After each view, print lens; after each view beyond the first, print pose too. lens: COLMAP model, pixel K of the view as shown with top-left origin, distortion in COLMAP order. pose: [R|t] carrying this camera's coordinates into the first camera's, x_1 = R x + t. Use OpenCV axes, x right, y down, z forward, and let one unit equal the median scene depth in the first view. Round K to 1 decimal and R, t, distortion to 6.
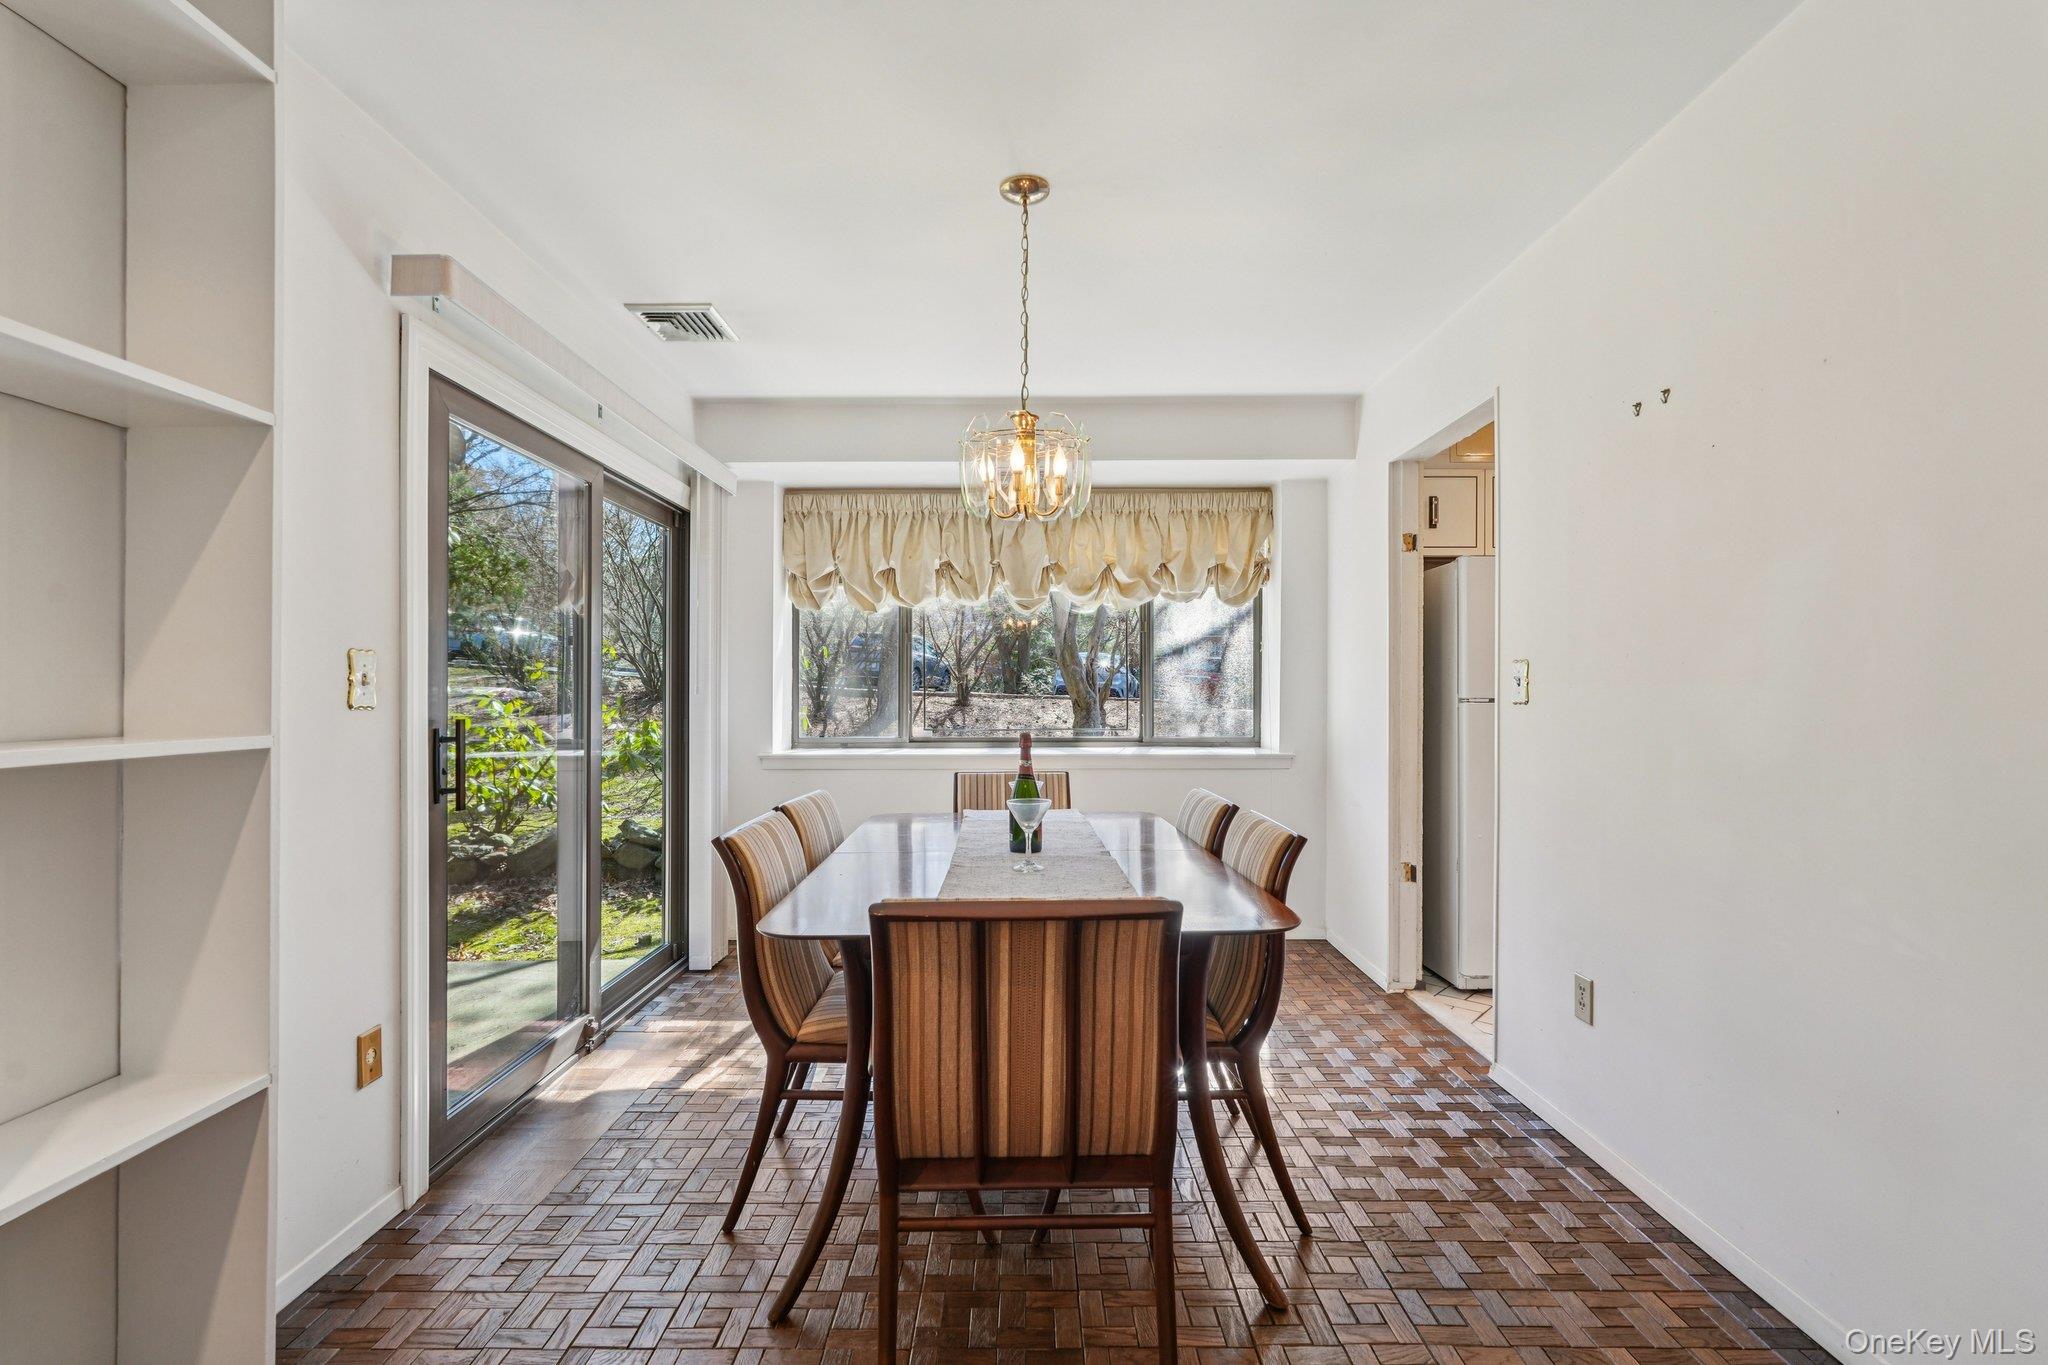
lens RADIAL K [[902.9, 0, 1028.9], [0, 902.9, 680.4], [0, 0, 1]] dist [-0.009921, 0.004040]
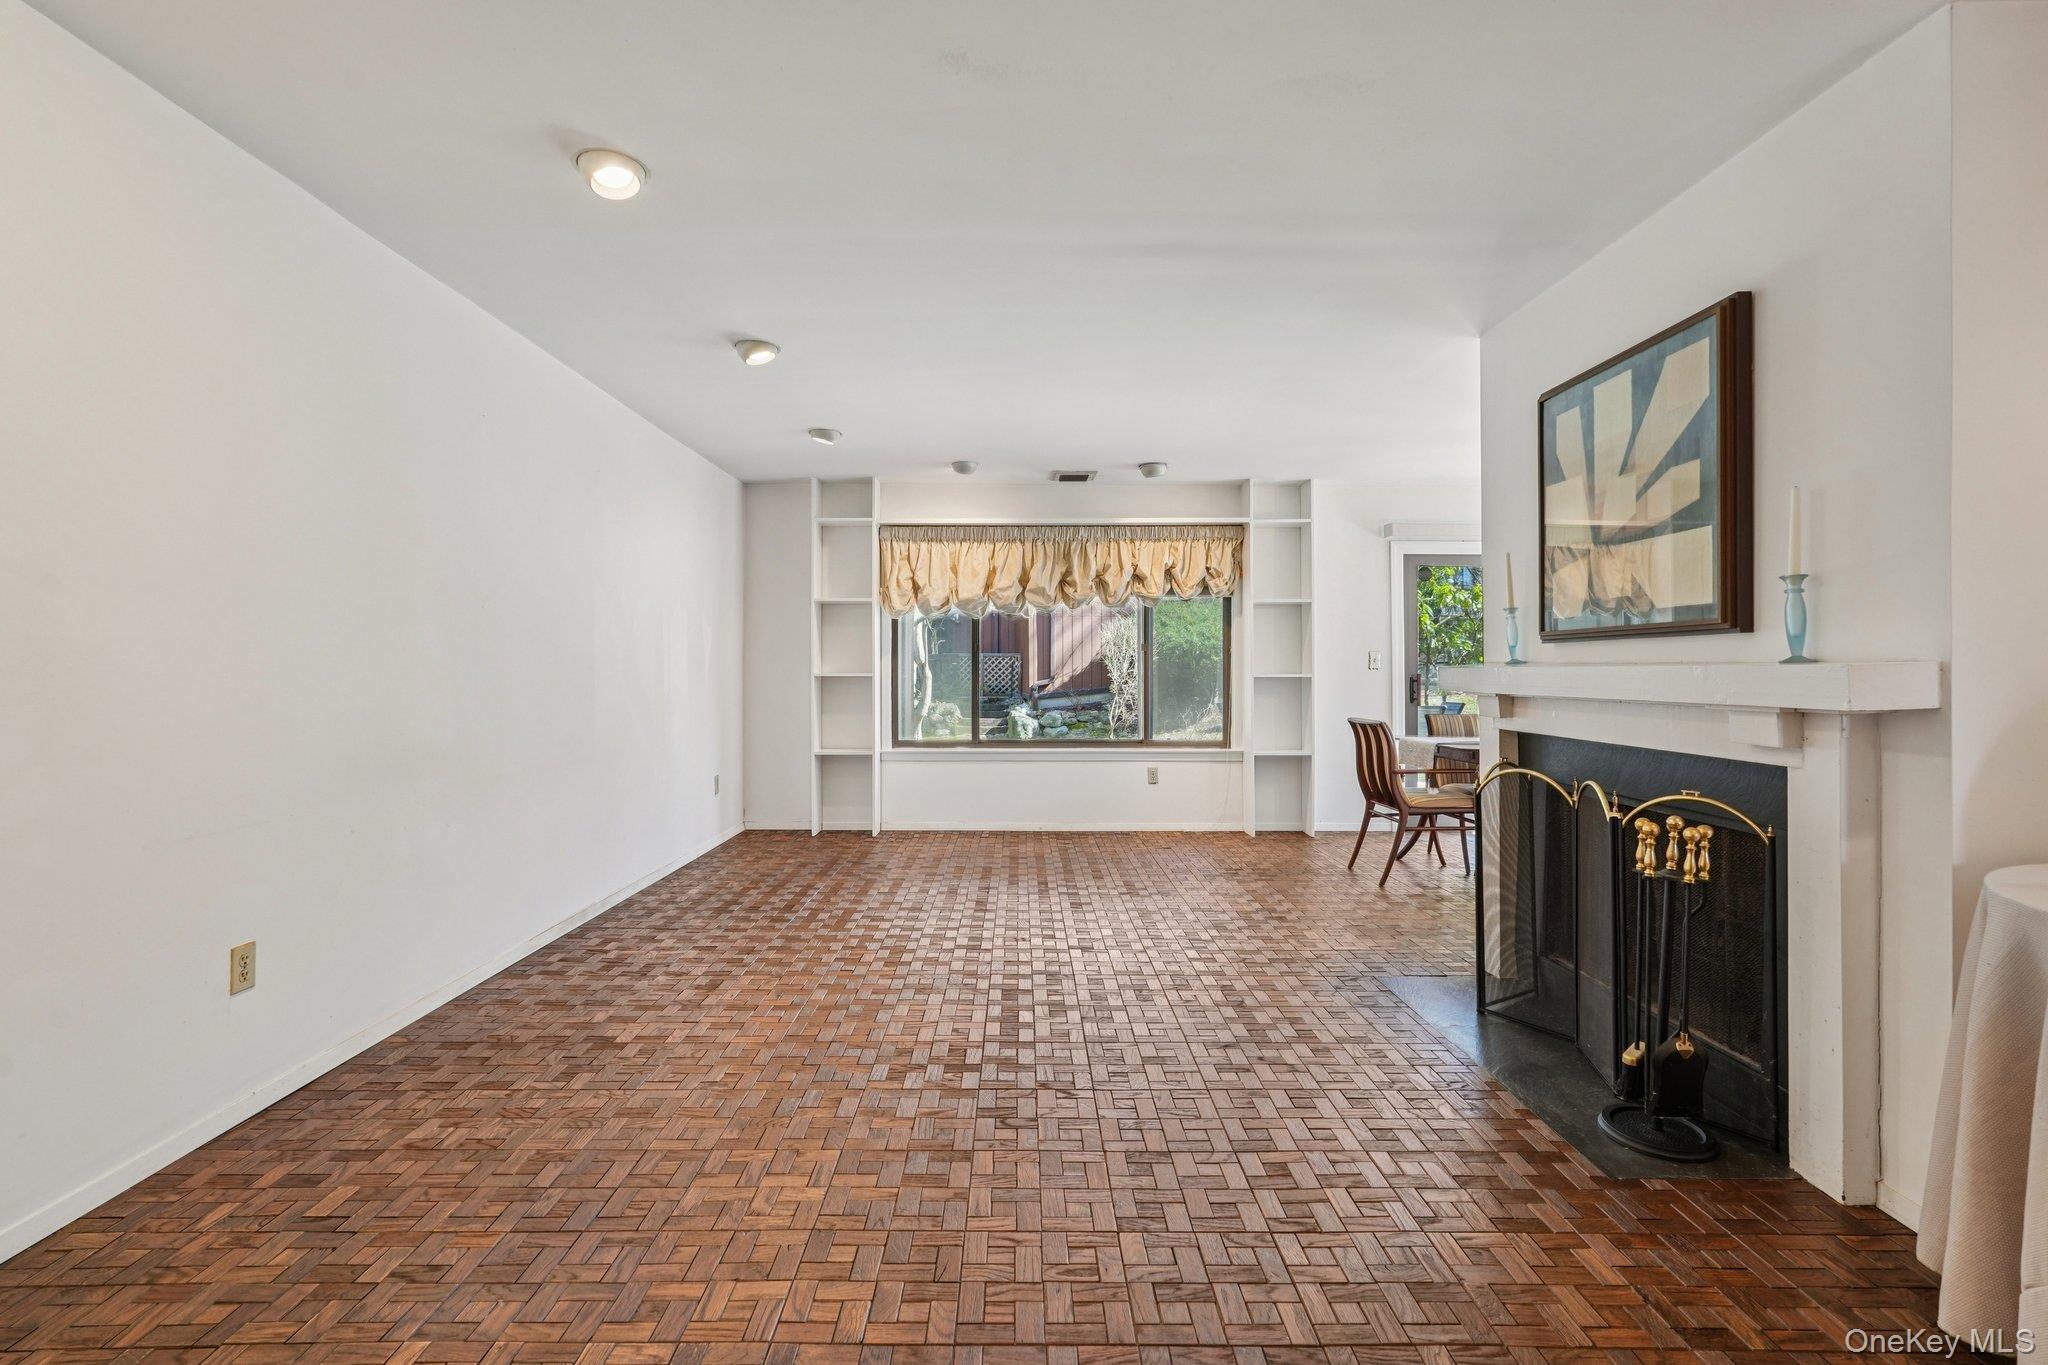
lens RADIAL K [[902.9, 0, 1012.5], [0, 902.9, 666.7], [0, 0, 1]] dist [-0.009921, 0.004040]
pose [[-0.006265, -0.004319, -0.999971, 1.112004], [0.014114, 0.999891, -0.004407, 0.007259], [0.999881, -0.014142, -0.006203, -0.129407]]
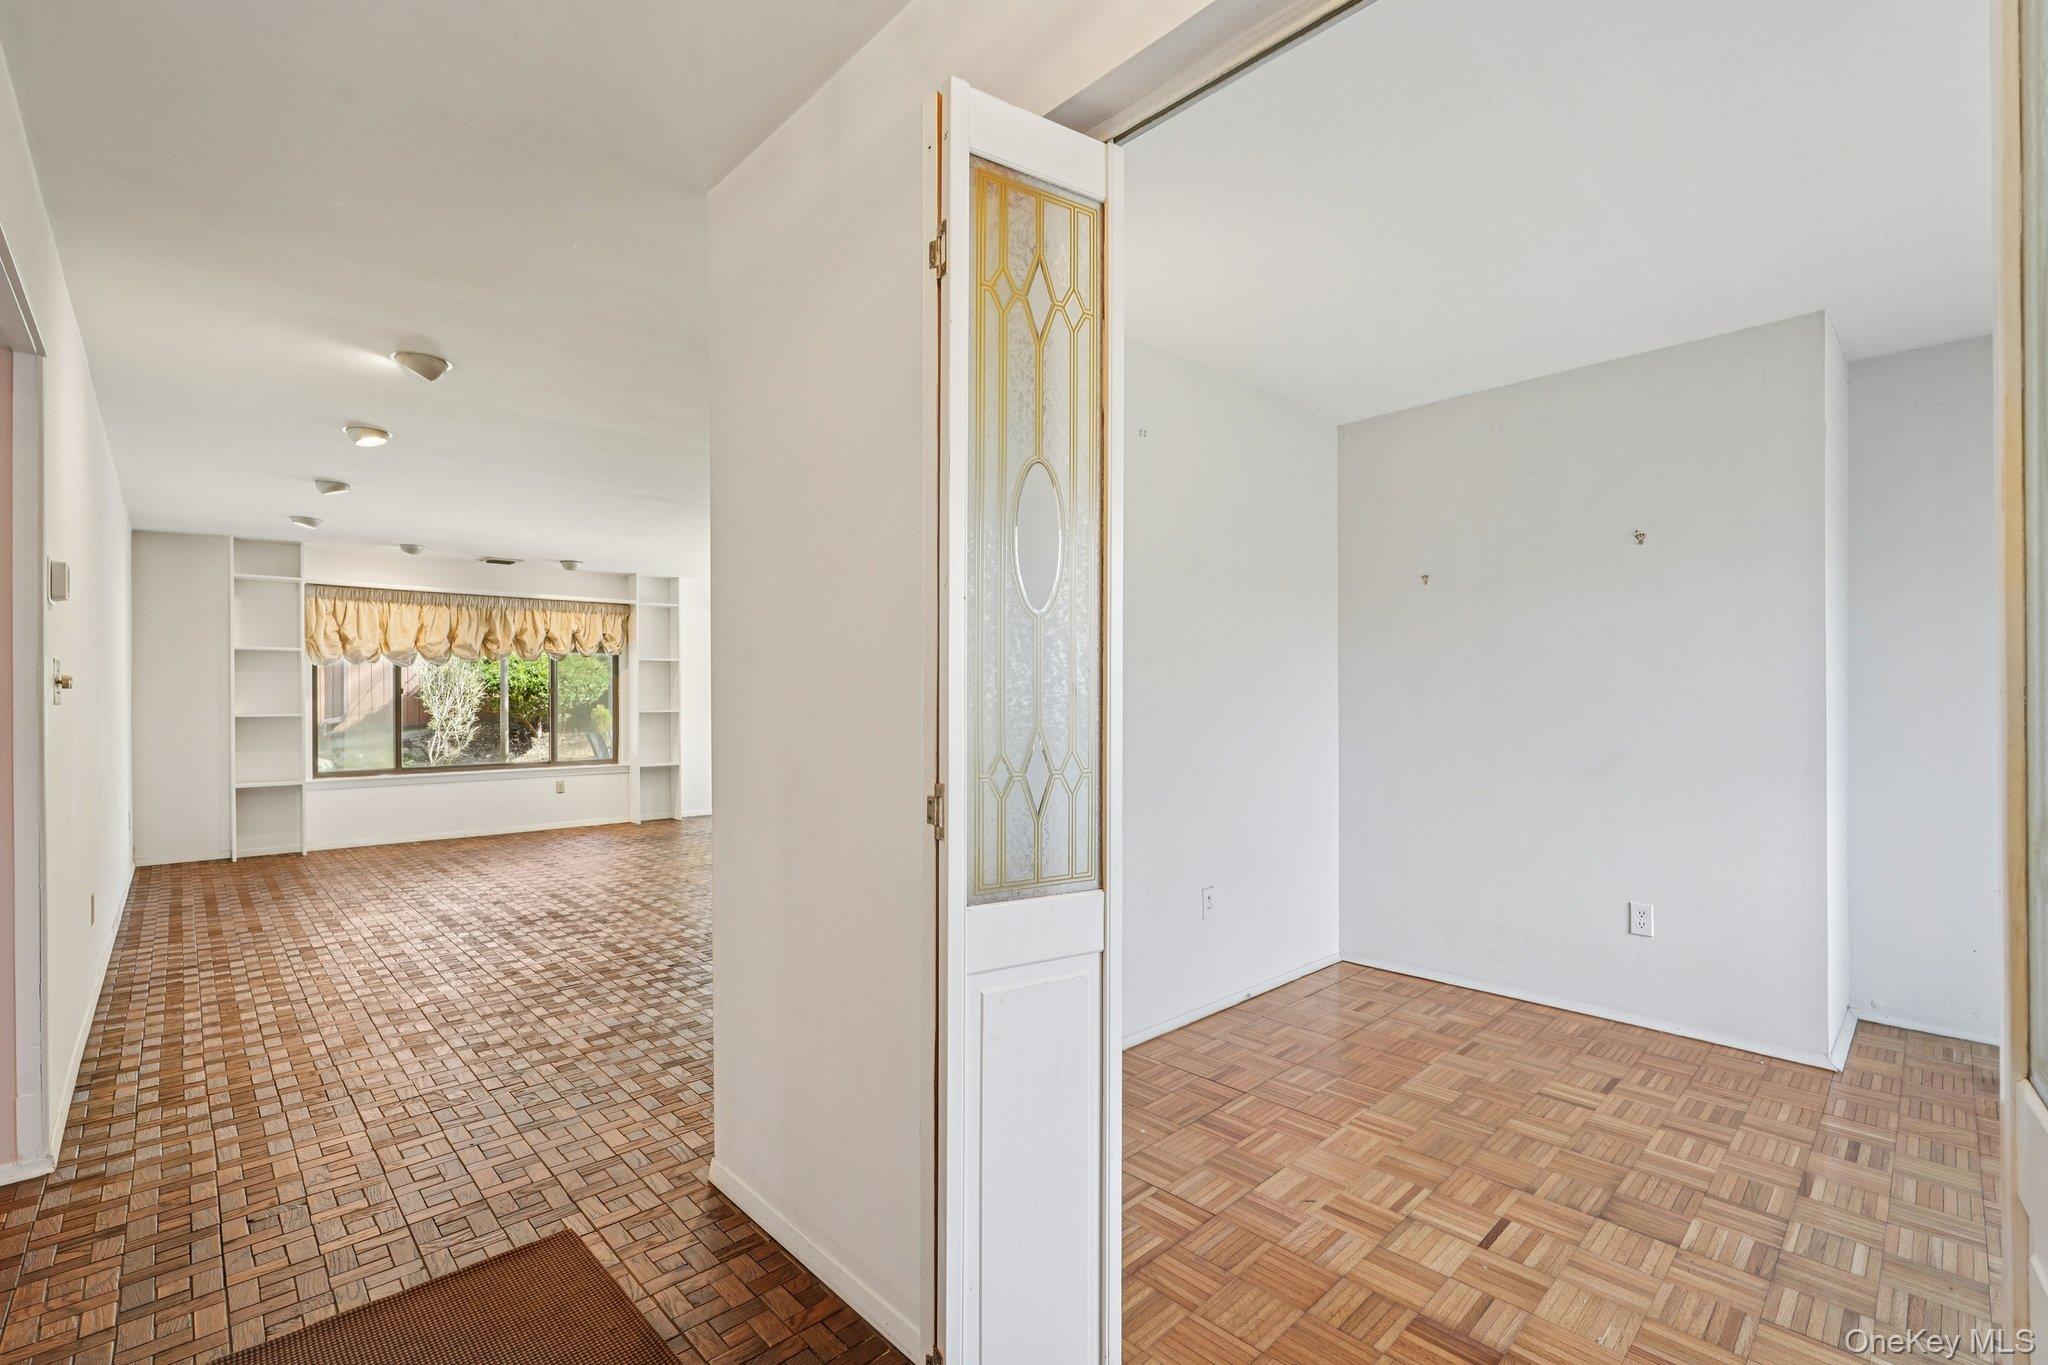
lens RADIAL K [[902.9, 0, 1007.6], [0, 902.9, 701.3], [0, 0, 1]] dist [-0.009921, 0.004040]
pose [[0.675918, -0.003785, -0.736967, 1.734523], [0.016397, 0.999817, 0.009903, -0.008690], [0.736794, -0.018777, 0.675856, -0.510587]]
